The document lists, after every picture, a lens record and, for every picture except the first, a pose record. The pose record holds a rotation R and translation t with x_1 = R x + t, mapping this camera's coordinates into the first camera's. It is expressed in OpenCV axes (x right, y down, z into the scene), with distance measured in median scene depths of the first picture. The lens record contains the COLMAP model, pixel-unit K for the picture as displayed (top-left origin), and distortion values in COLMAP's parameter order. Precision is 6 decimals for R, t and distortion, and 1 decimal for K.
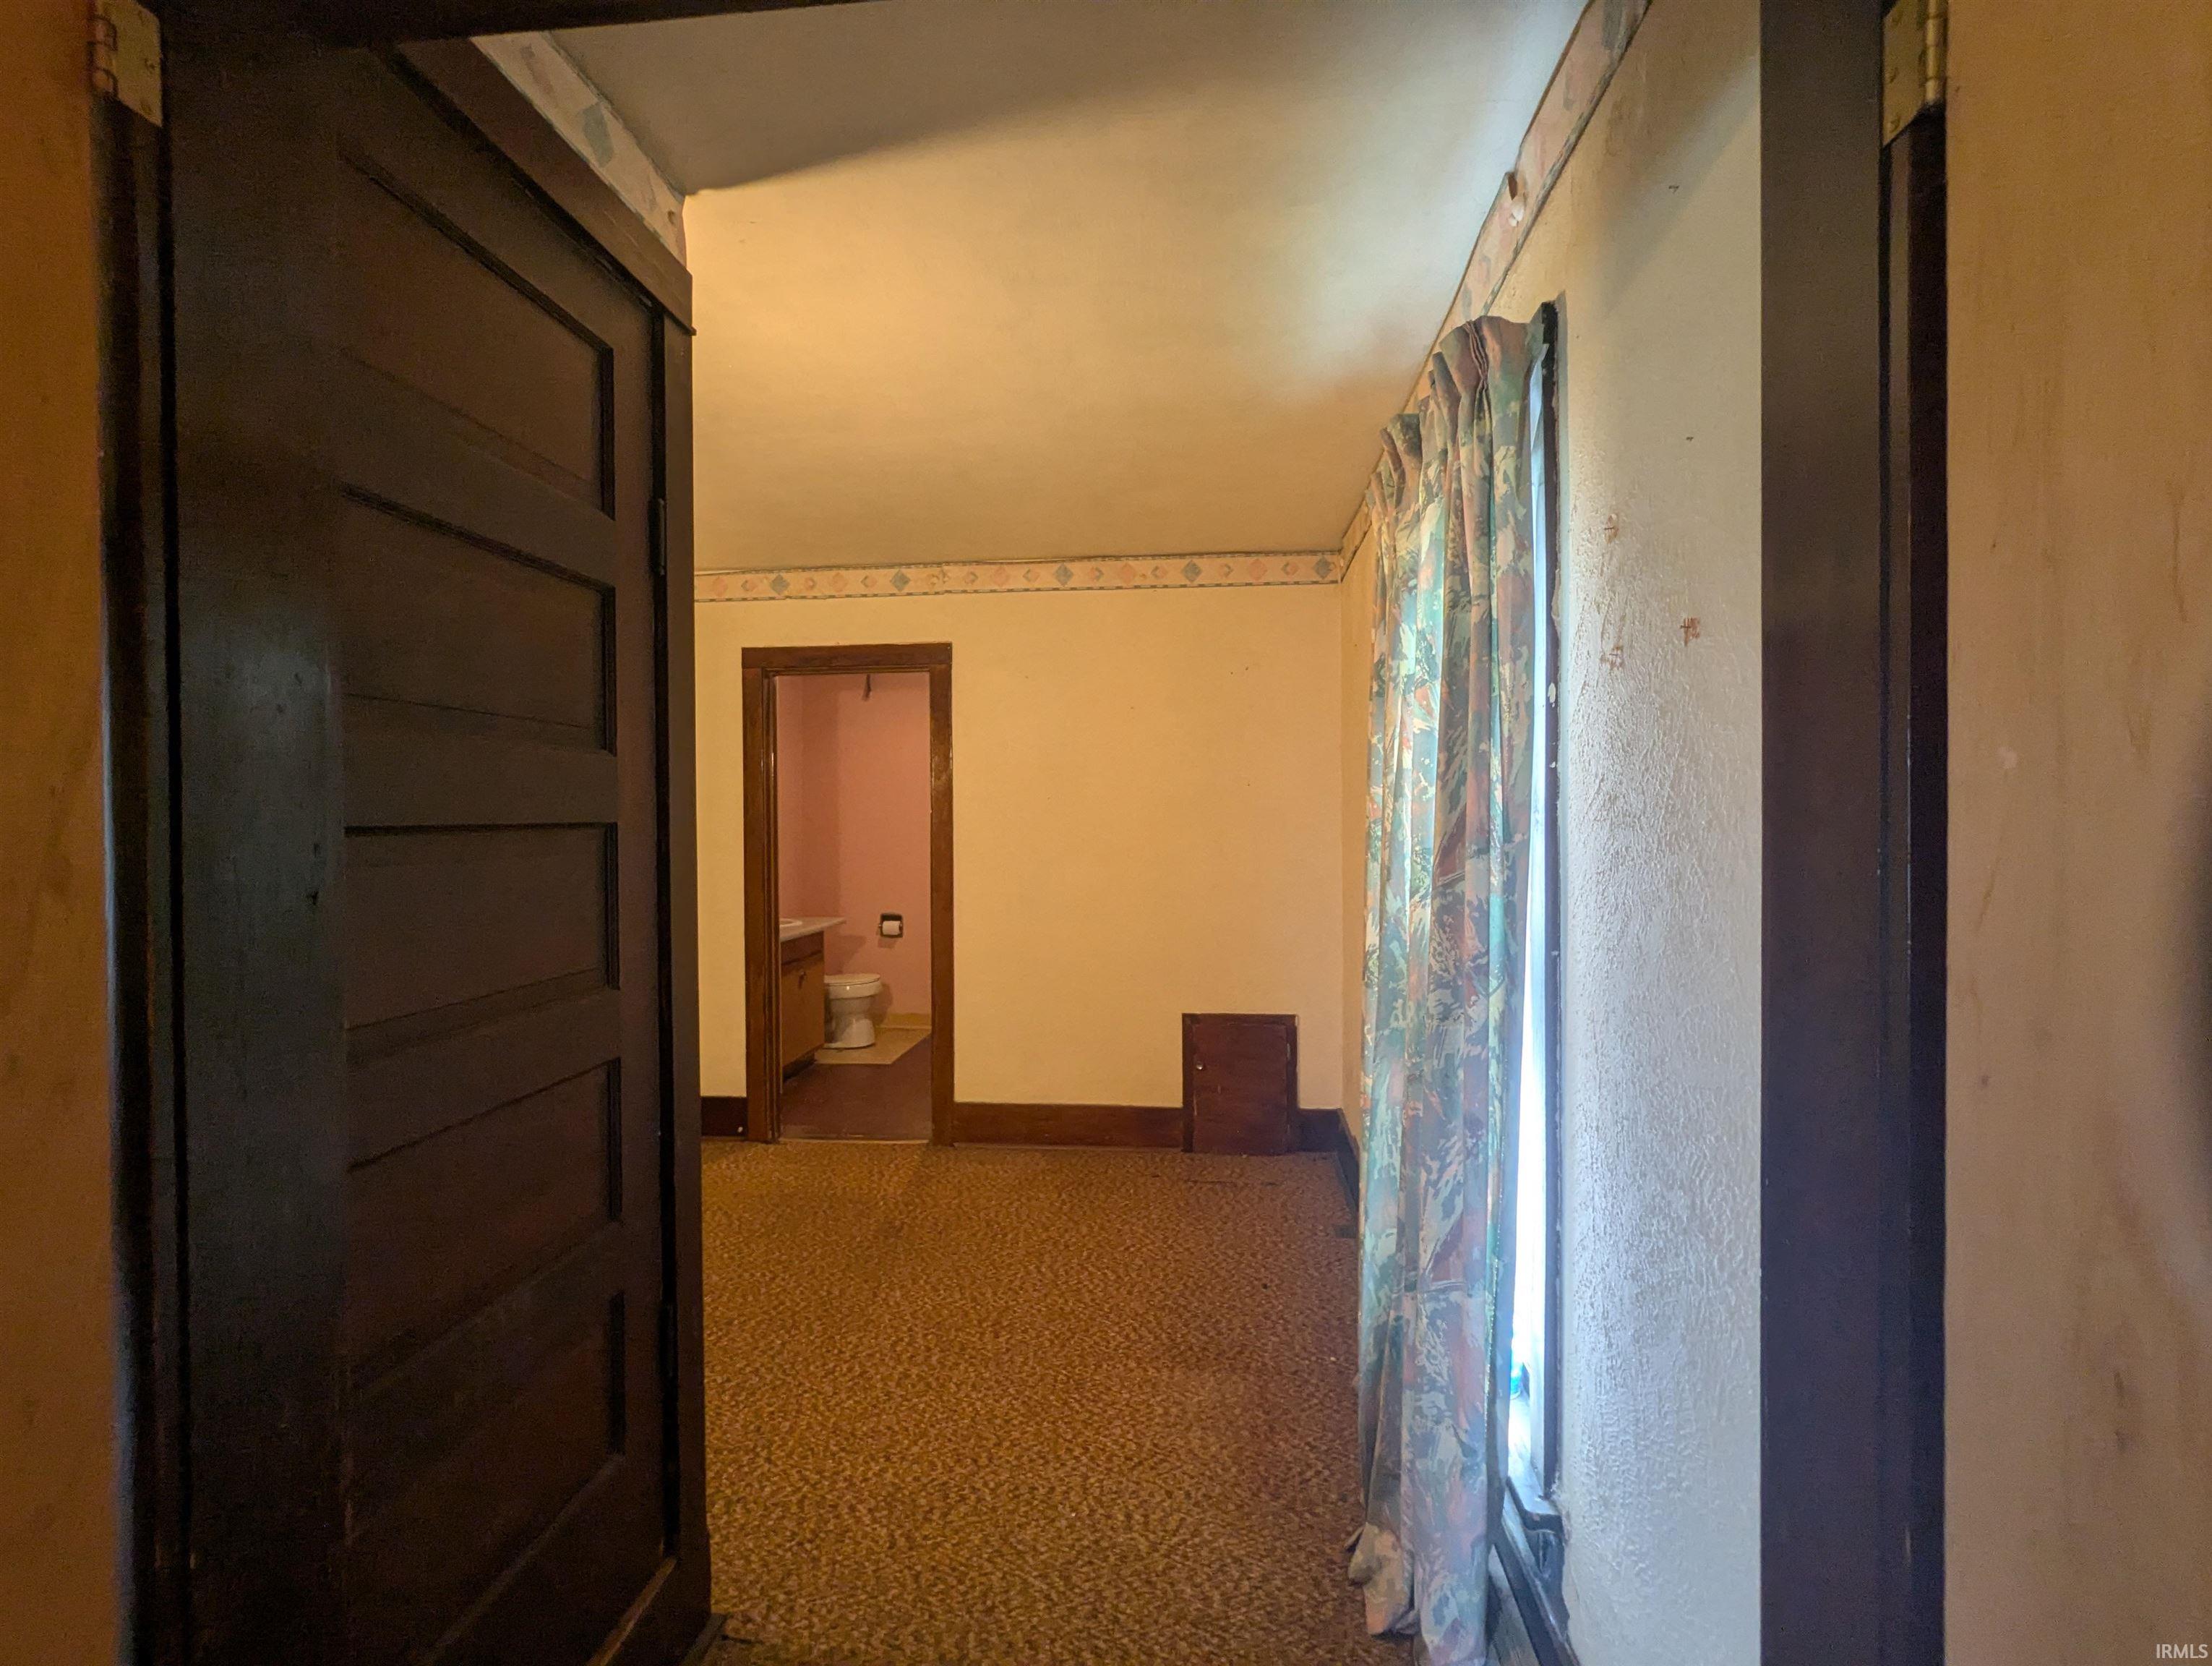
lens RADIAL K [[1161.9, 0, 1106.0], [0, 1161.9, 833.0], [0, 0, 1]] dist [-0.000498, -0.000793]
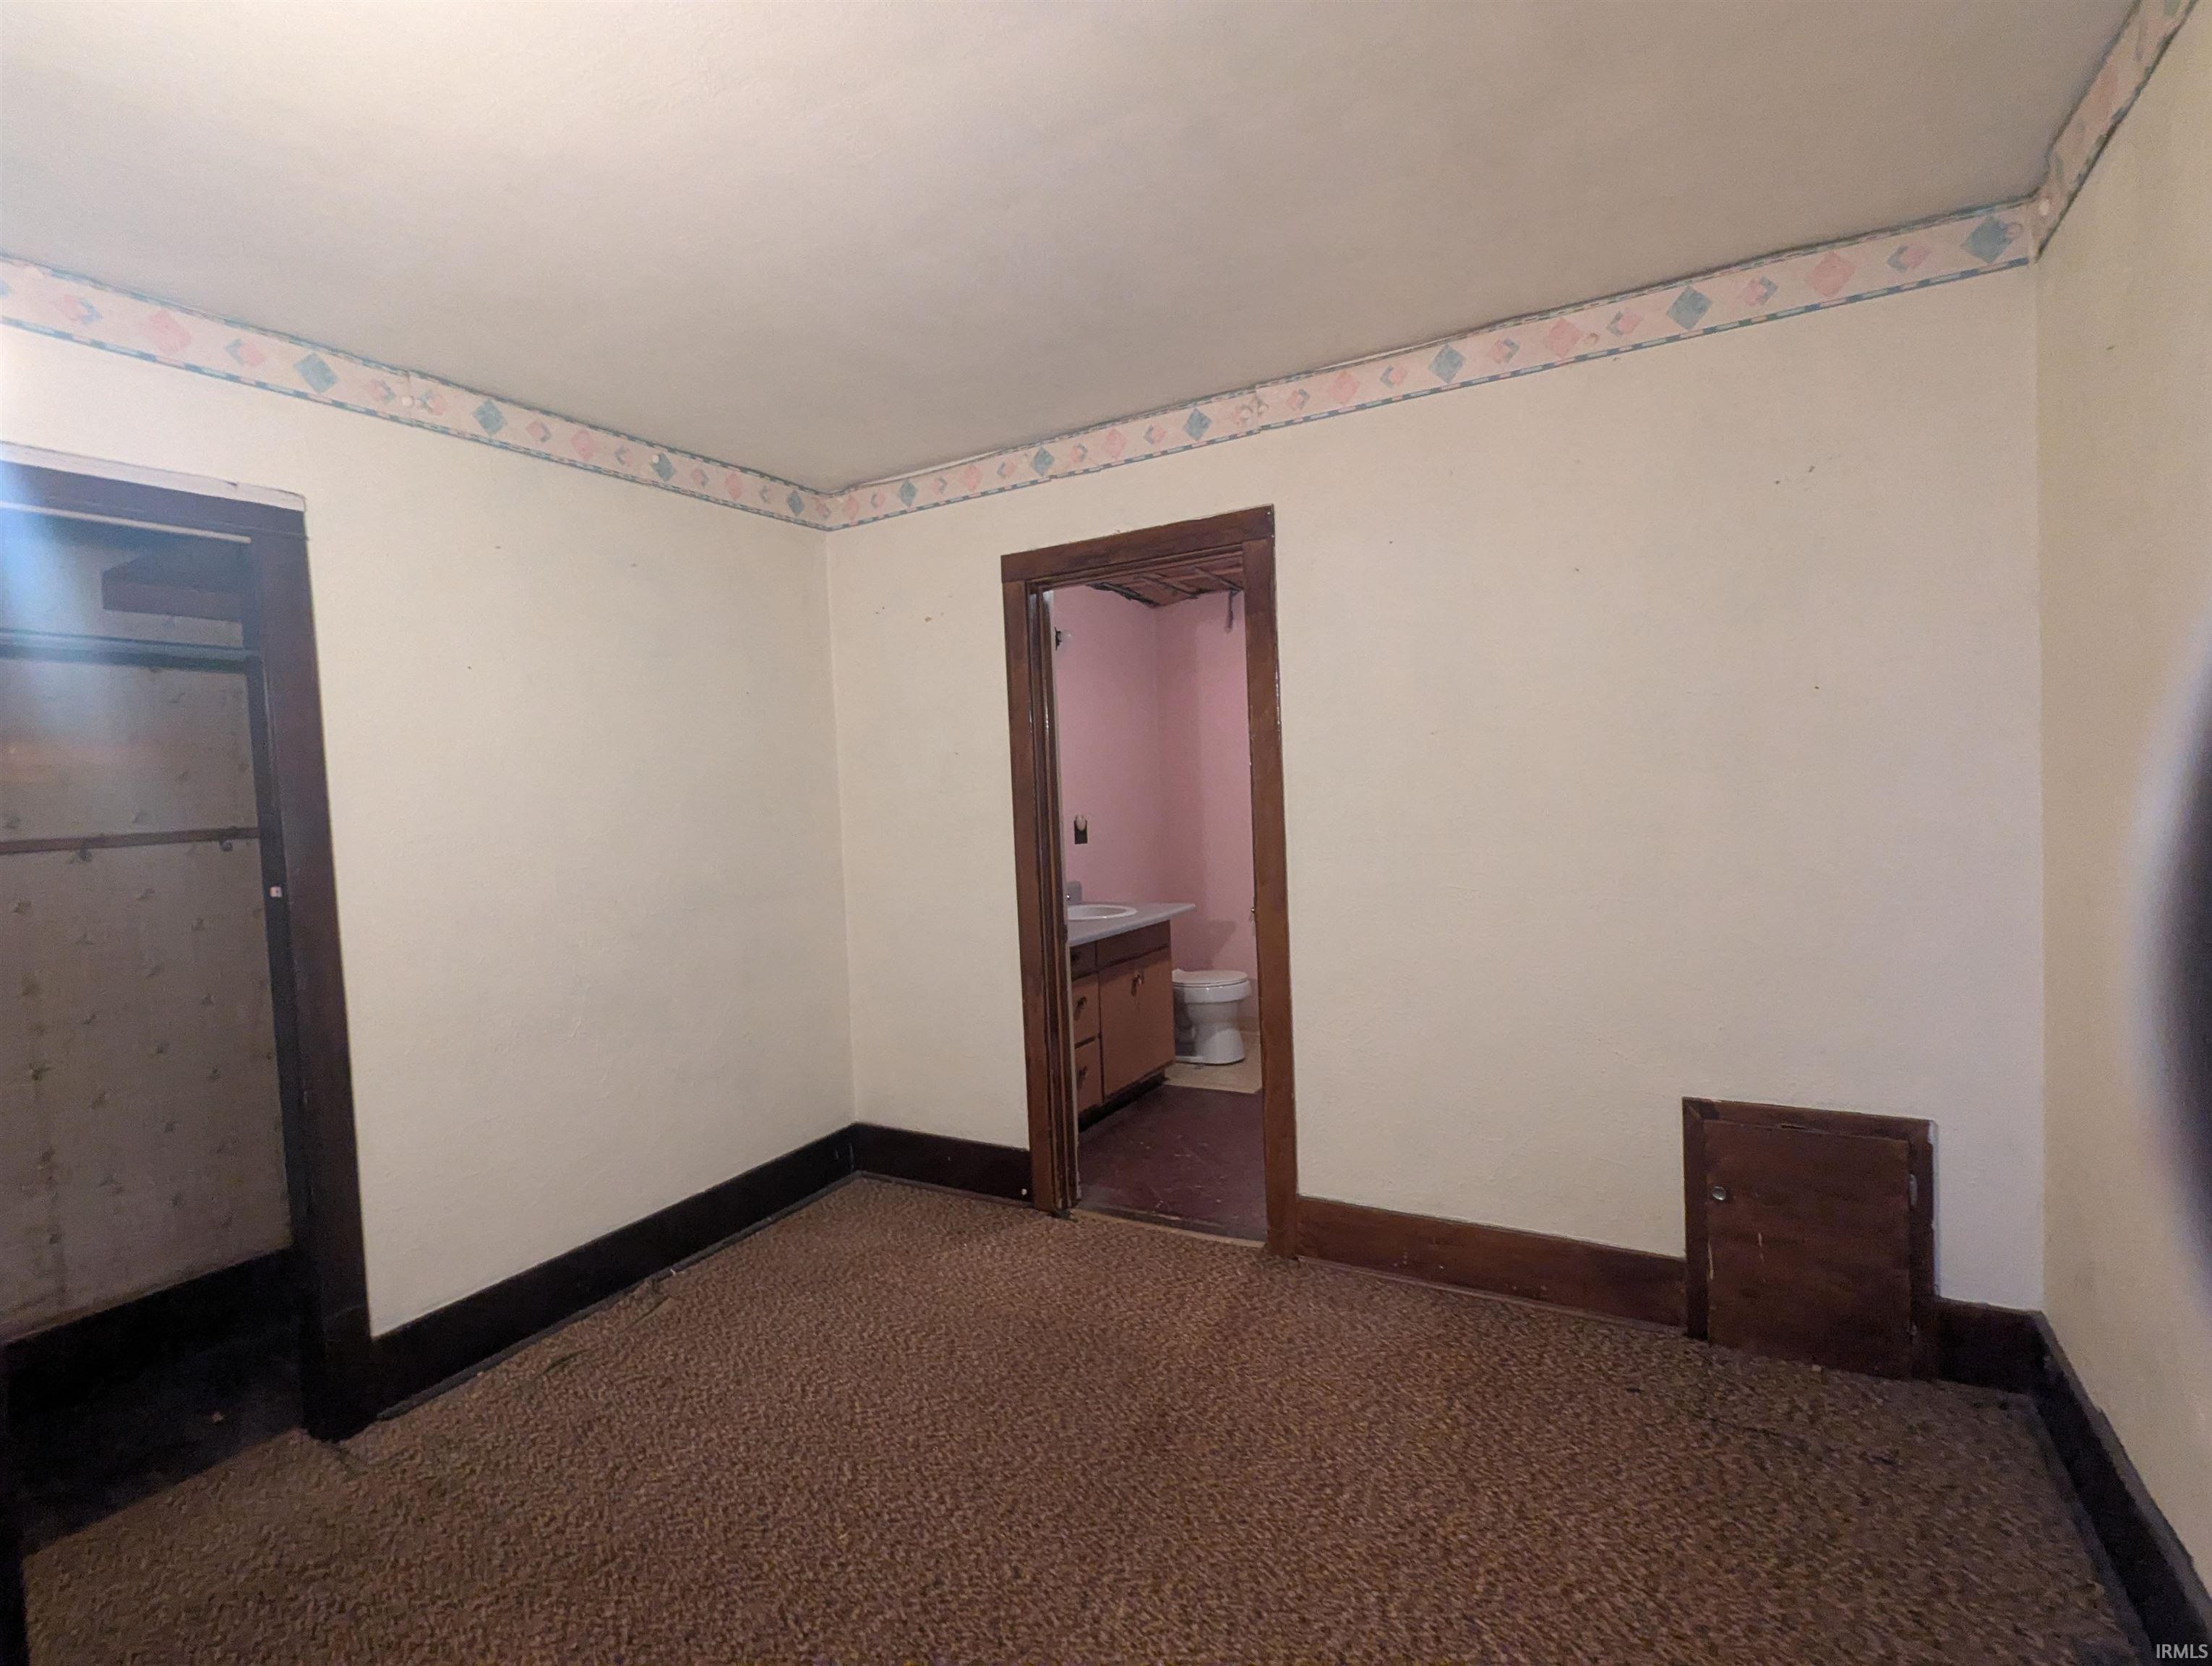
lens RADIAL K [[1104.8, 0, 1066.3], [0, 1104.8, 836.8], [0, 0, 1]] dist [-0.003391, -0.001085]
pose [[0.903996, -0.016937, -0.427206, 0.024992], [0.034084, 0.998890, 0.032523, -0.000733], [0.426180, -0.043962, 0.903569, 0.378460]]
